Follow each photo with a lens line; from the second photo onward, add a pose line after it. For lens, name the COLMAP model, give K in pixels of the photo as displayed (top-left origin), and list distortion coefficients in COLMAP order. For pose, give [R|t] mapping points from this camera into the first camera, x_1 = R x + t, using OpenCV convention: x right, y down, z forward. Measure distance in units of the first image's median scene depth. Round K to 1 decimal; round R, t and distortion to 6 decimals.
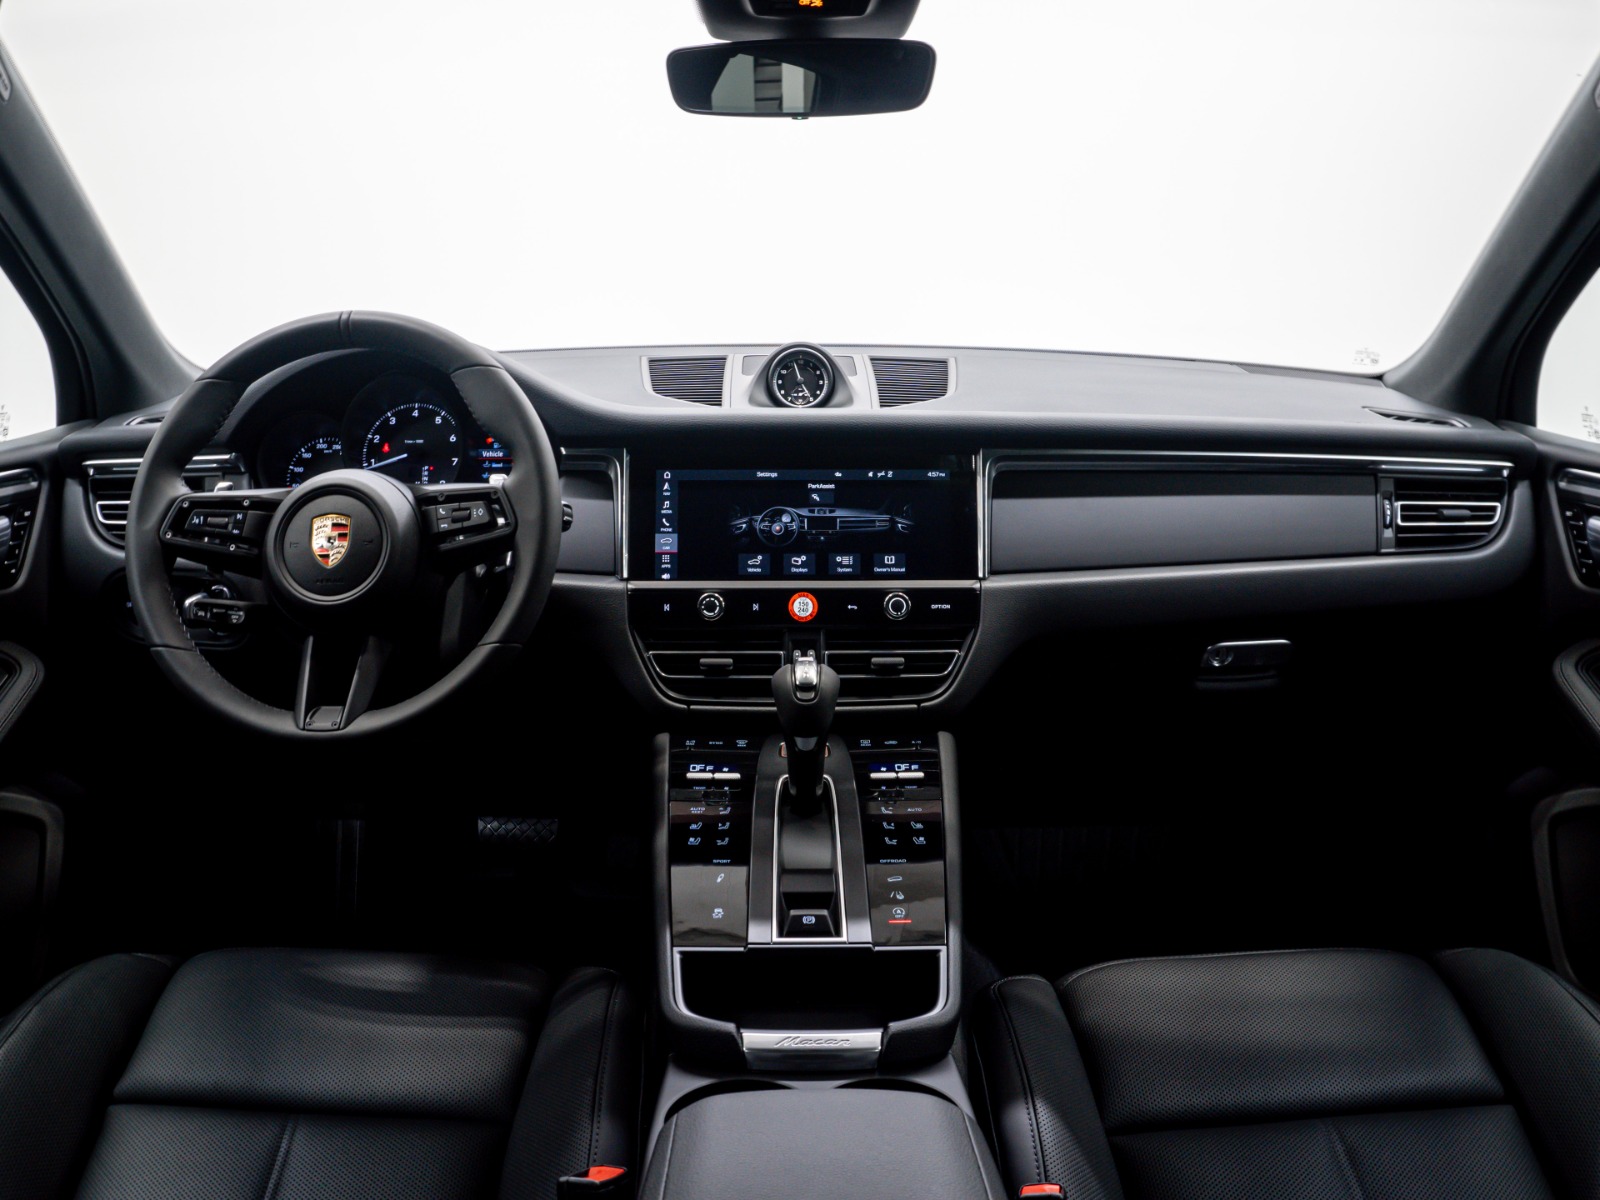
lens RADIAL K [[1436.0, 0, 717.7], [0, 1436.0, 571.7], [0, 0, 1]] dist [-0.221349, 0.011609]
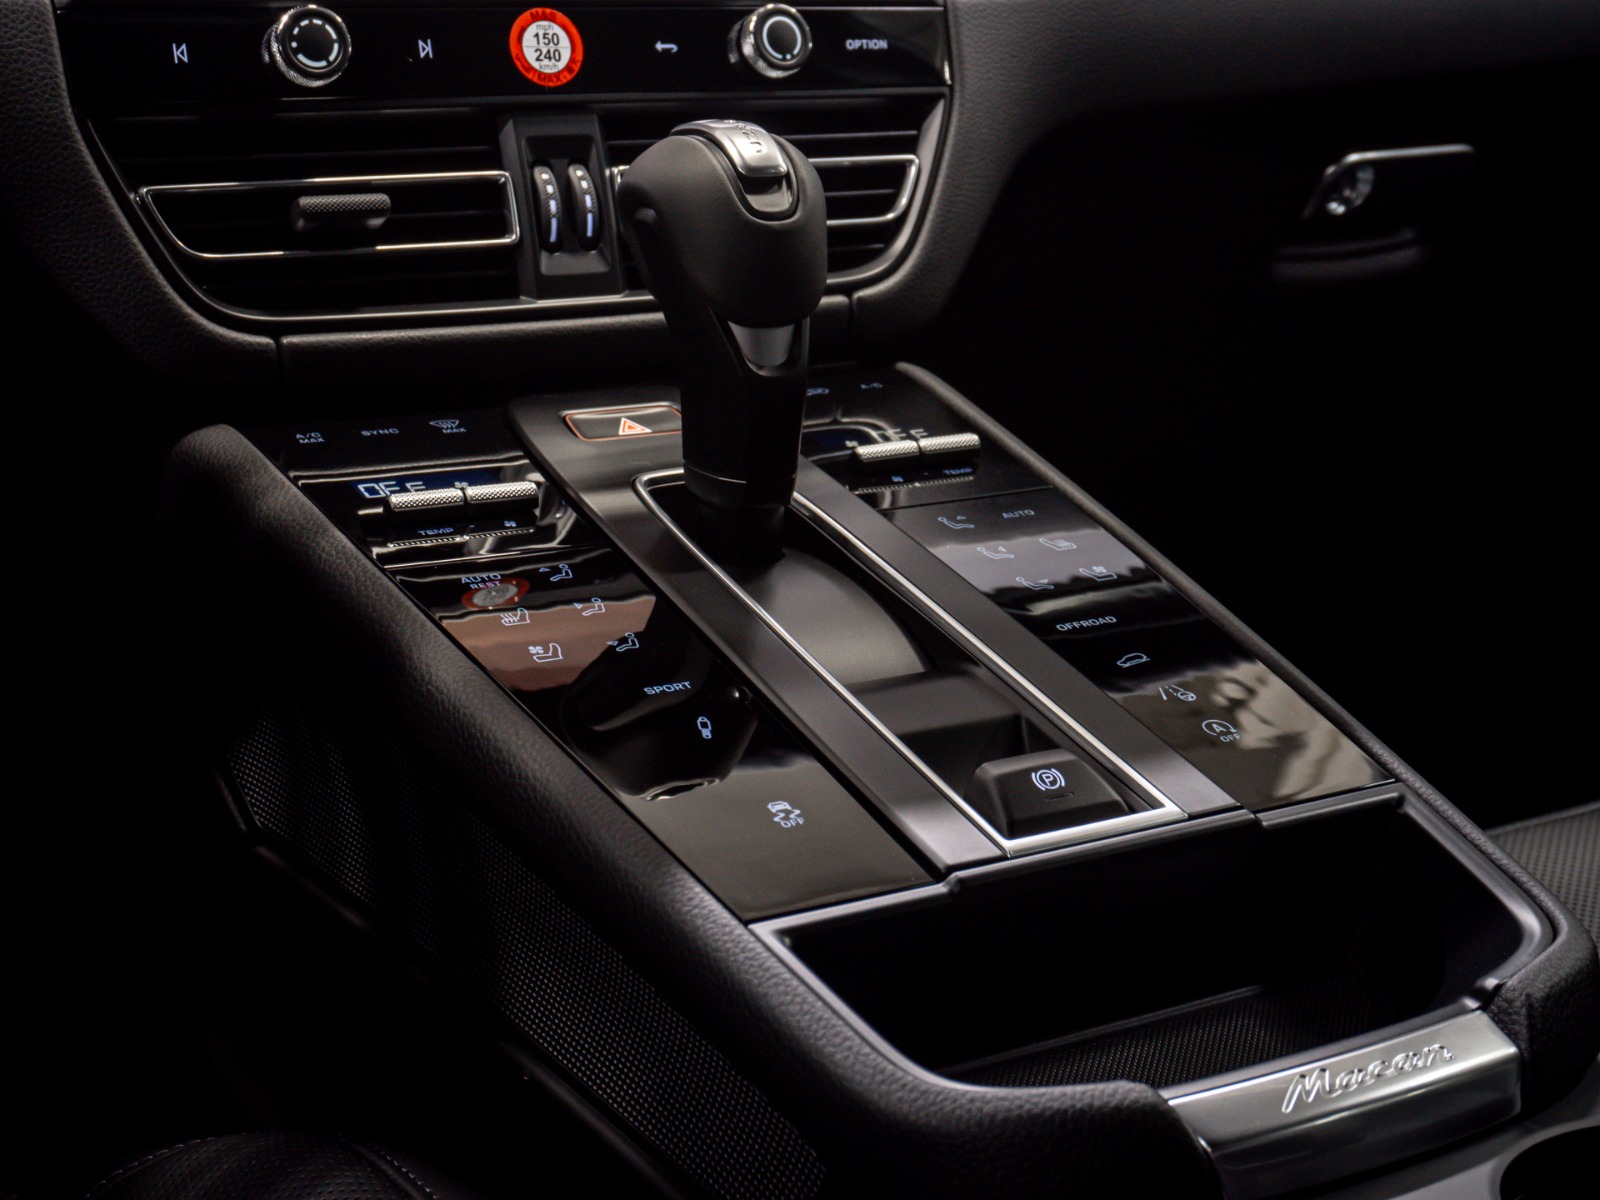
lens RADIAL K [[2584.2, 0, 796.4], [0, 2584.2, 596.2], [0, 0, 1]] dist [-0.042321, 0.000000]
pose [[0.840746, -0.111257, 0.529876, -0.248631], [0.090591, 0.993770, 0.064921, 0.125685], [-0.533798, -0.006581, 0.845586, 0.408284]]
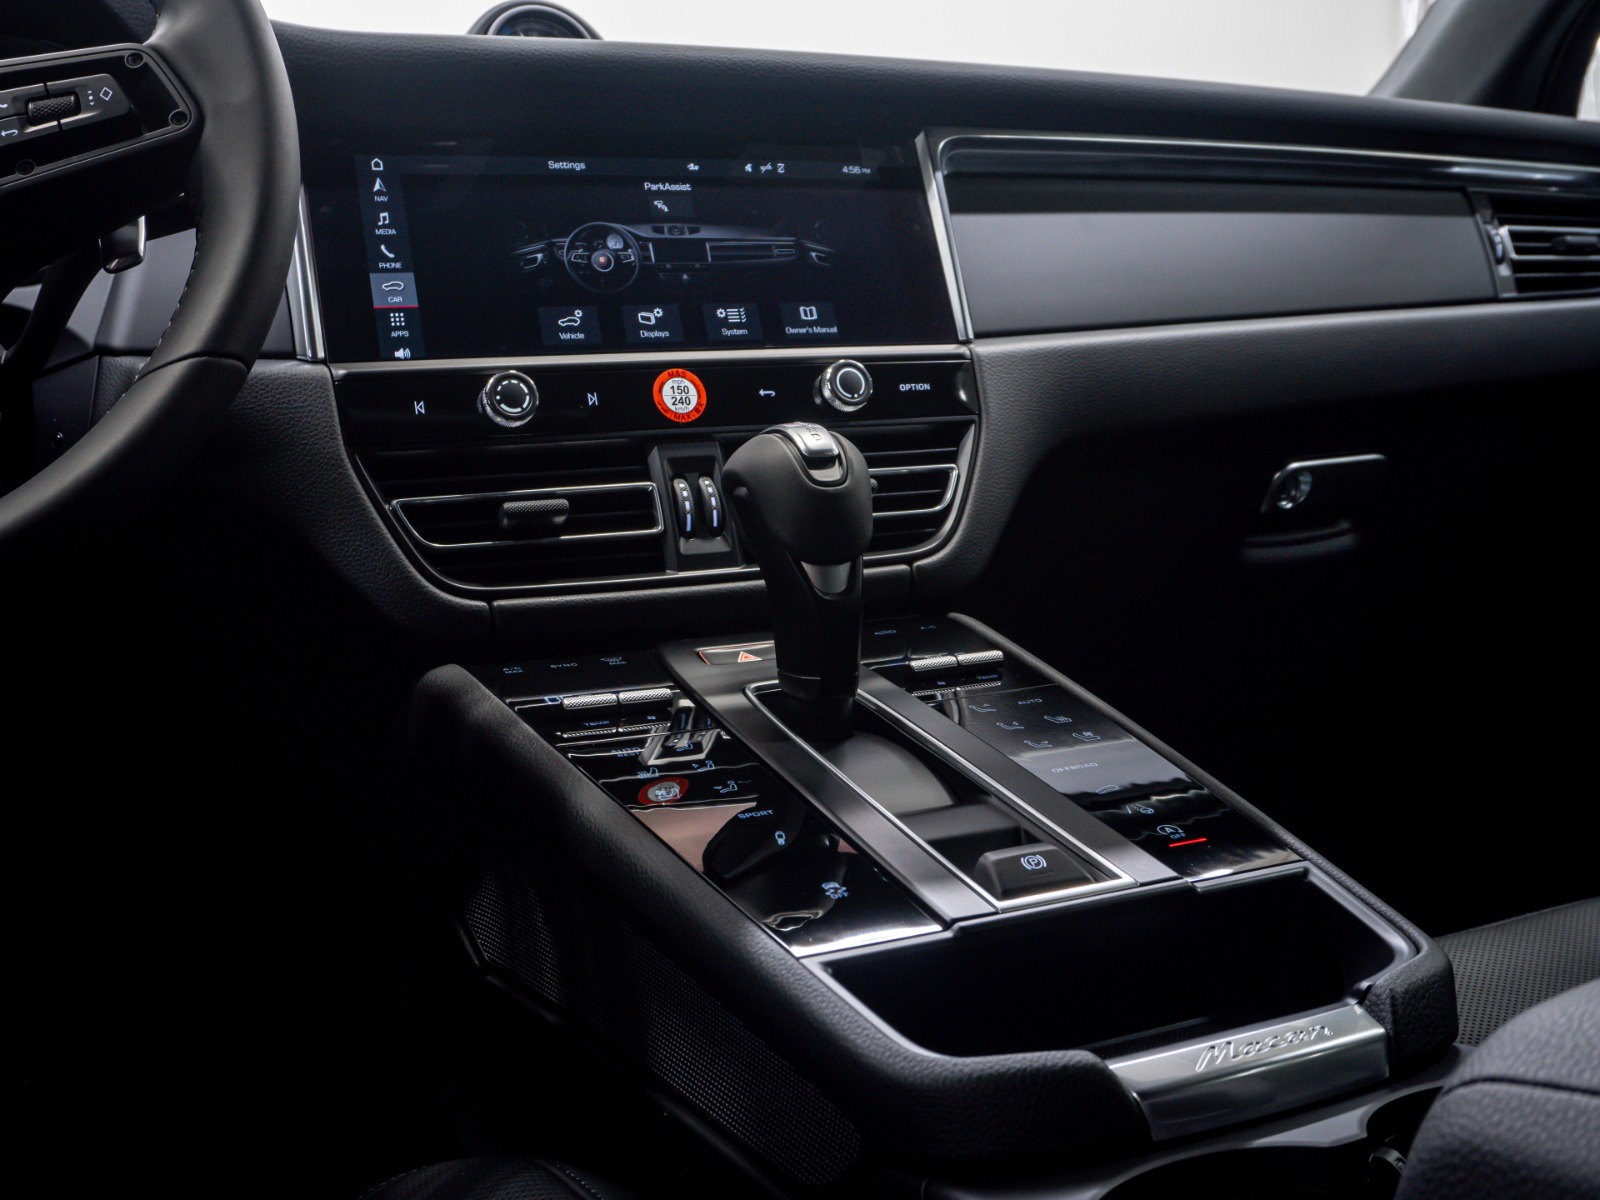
lens RADIAL K [[1939.9, 0, 793.8], [0, 1939.9, 608.4], [0, 0, 1]] dist [-0.137554, 0.000000]
pose [[0.884444, -0.072311, 0.461010, -0.228166], [0.135589, 0.985121, -0.105608, 0.177284], [-0.446513, 0.155912, 0.881089, 0.380693]]
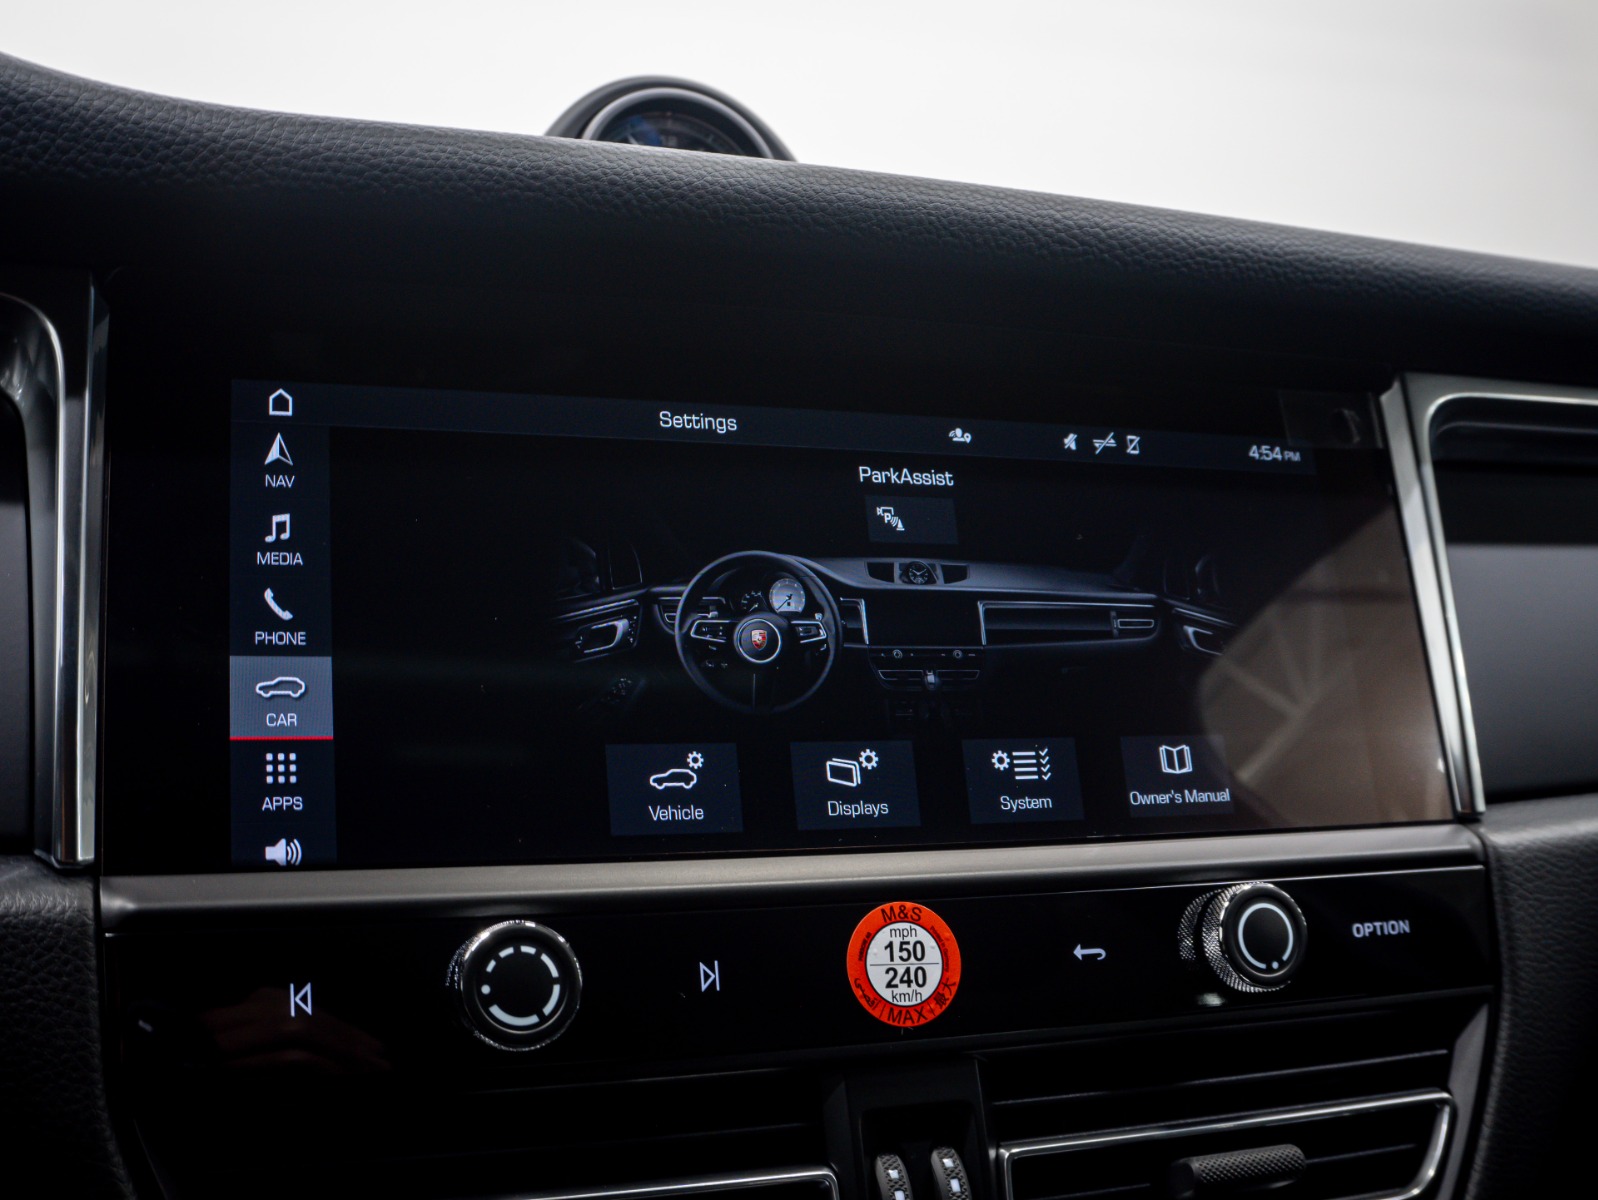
lens RADIAL K [[1810.7, 0, 767.2], [0, 1810.7, 594.4], [0, 0, 1]] dist [-0.140061, 0.000000]
pose [[0.922220, 0.024365, 0.385897, -0.073635], [0.043145, 0.985296, -0.165316, 0.012680], [-0.384251, 0.169107, 0.907609, 0.731345]]
